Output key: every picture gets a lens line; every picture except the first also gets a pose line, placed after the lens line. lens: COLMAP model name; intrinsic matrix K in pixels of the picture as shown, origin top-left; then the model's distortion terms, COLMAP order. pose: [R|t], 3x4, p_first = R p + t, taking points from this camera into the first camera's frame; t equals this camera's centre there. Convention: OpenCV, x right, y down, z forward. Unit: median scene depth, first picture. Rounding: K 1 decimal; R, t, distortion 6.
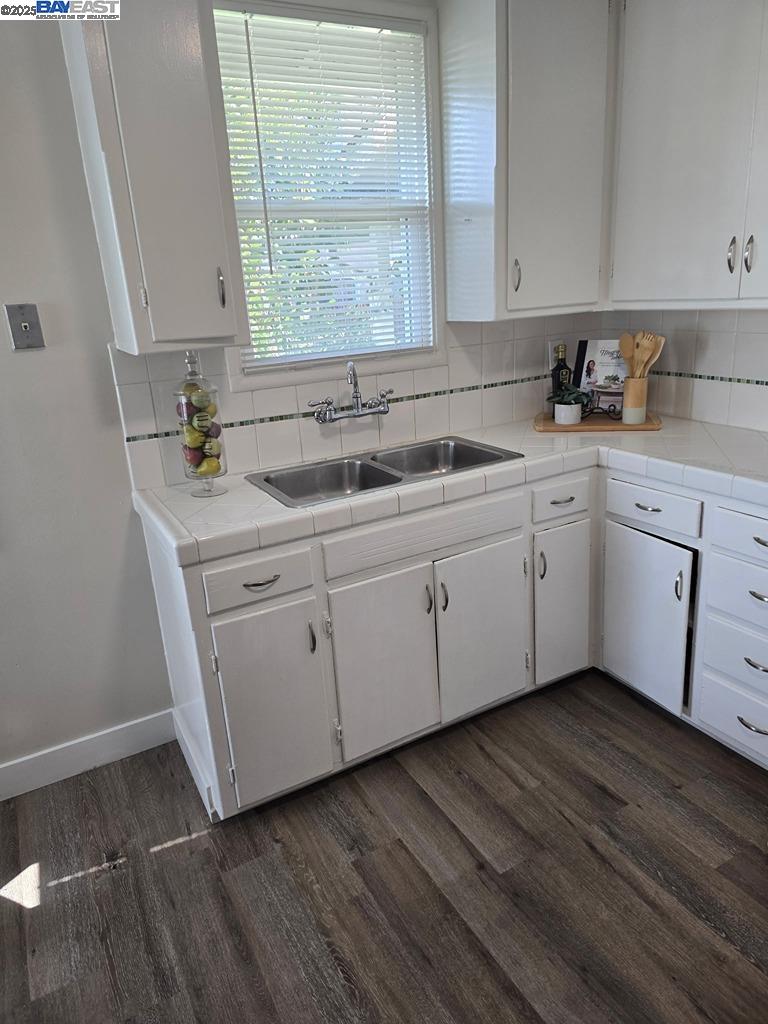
lens RADIAL K [[673.0, 0, 384.0], [0, 673.0, 512.0], [0, 0, 1]] dist [0.000155, -0.025509]
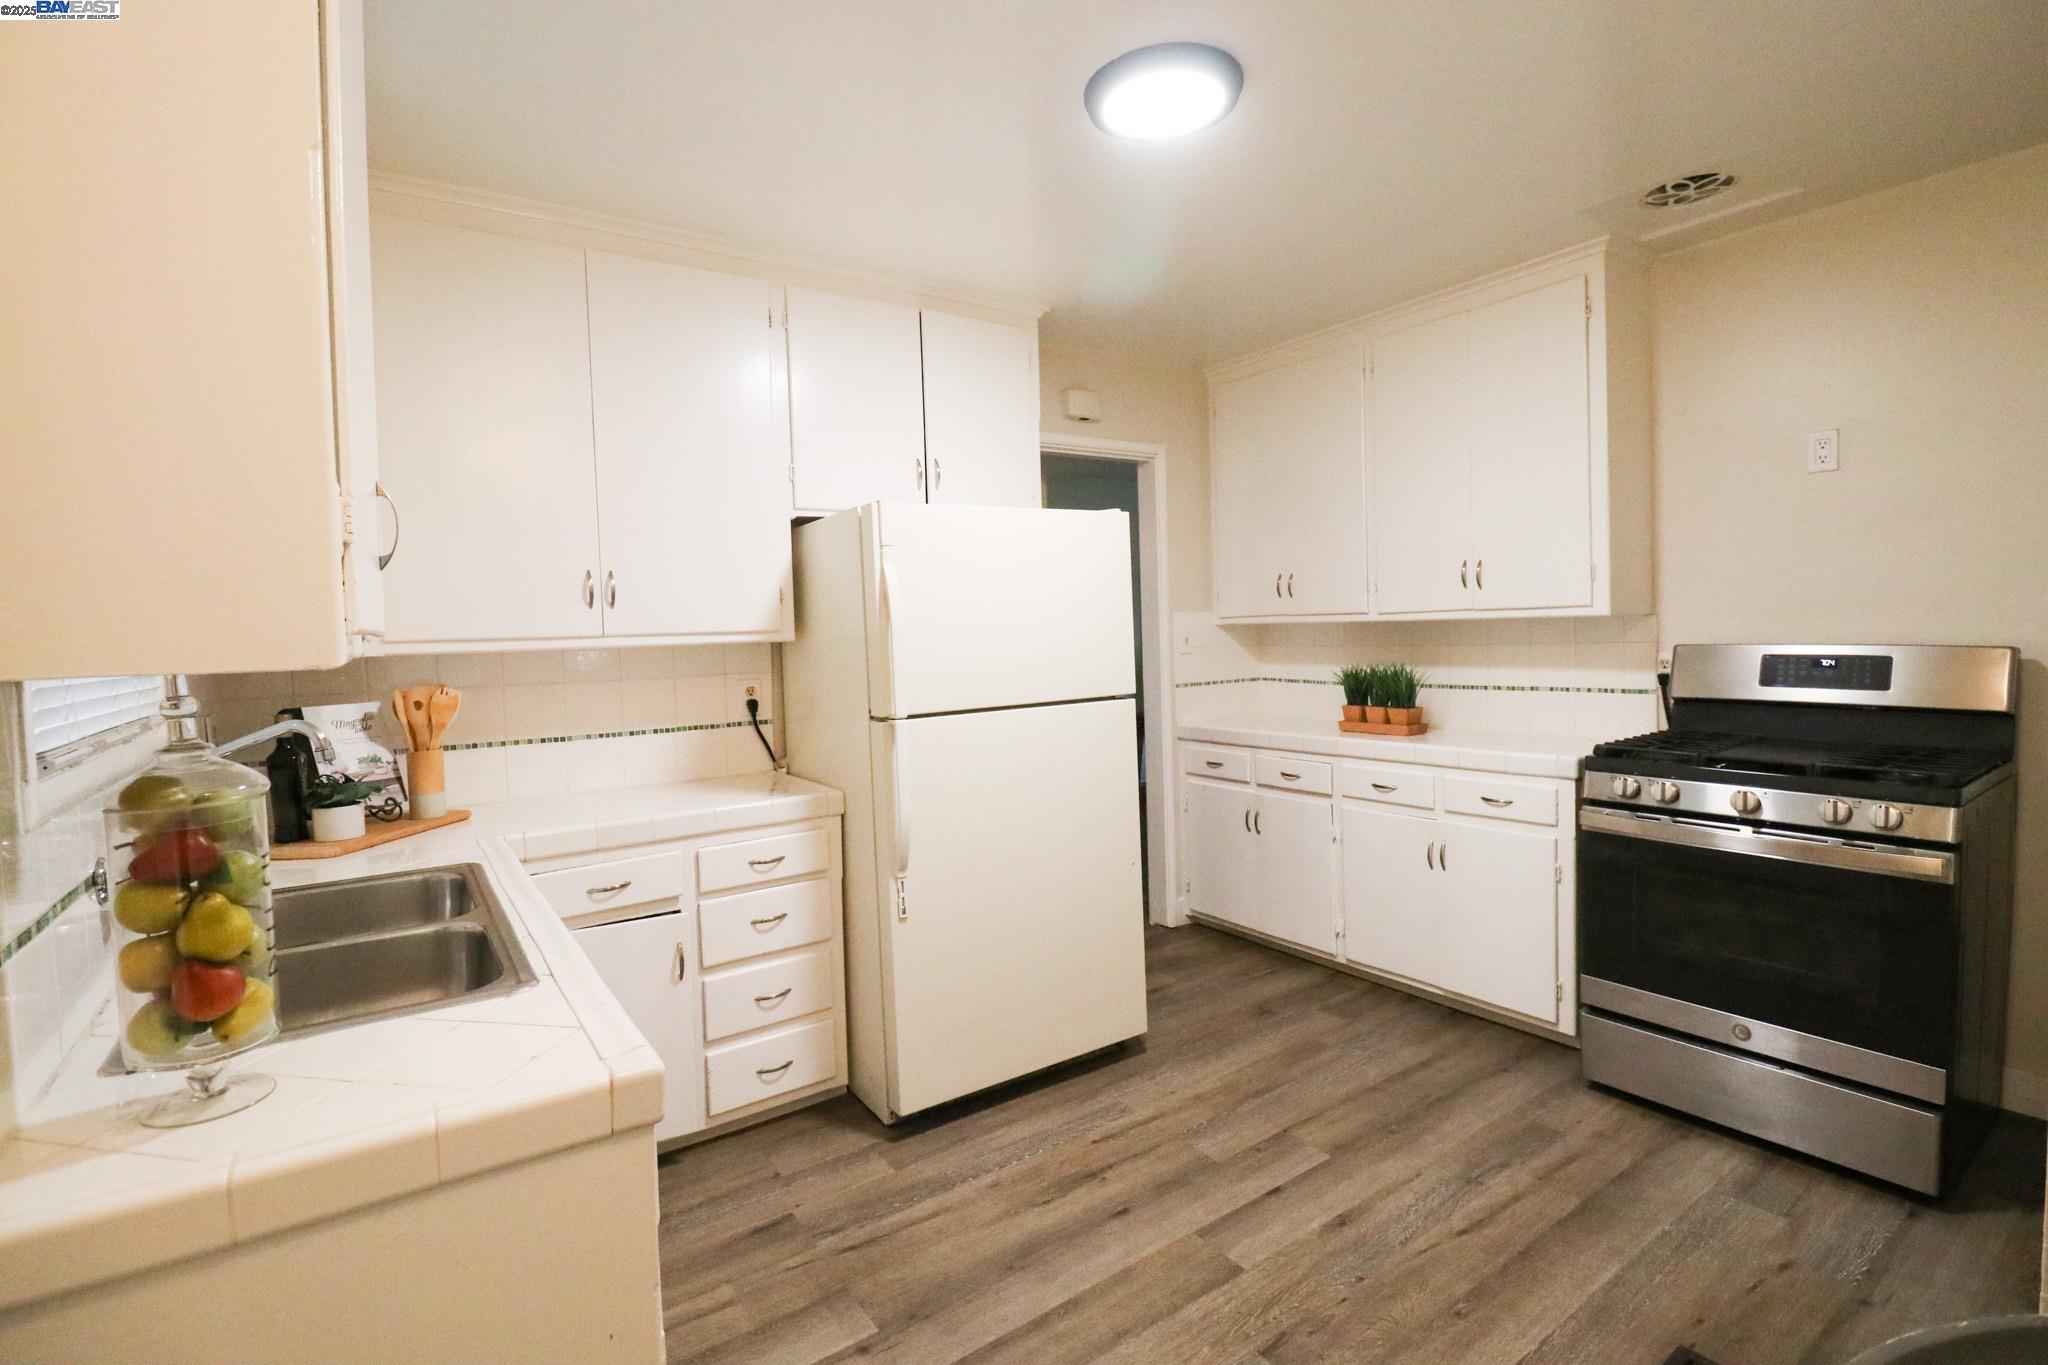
lens RADIAL K [[947.0, 0, 1024.0], [0, 947.0, 682.5], [0, 0, 1]] dist [-0.000952, -0.000515]
pose [[-0.112825, 0.008261, 0.993581, -0.897725], [0.342674, 0.938939, 0.031105, -0.119512], [-0.932655, 0.343984, -0.108766, 0.706829]]
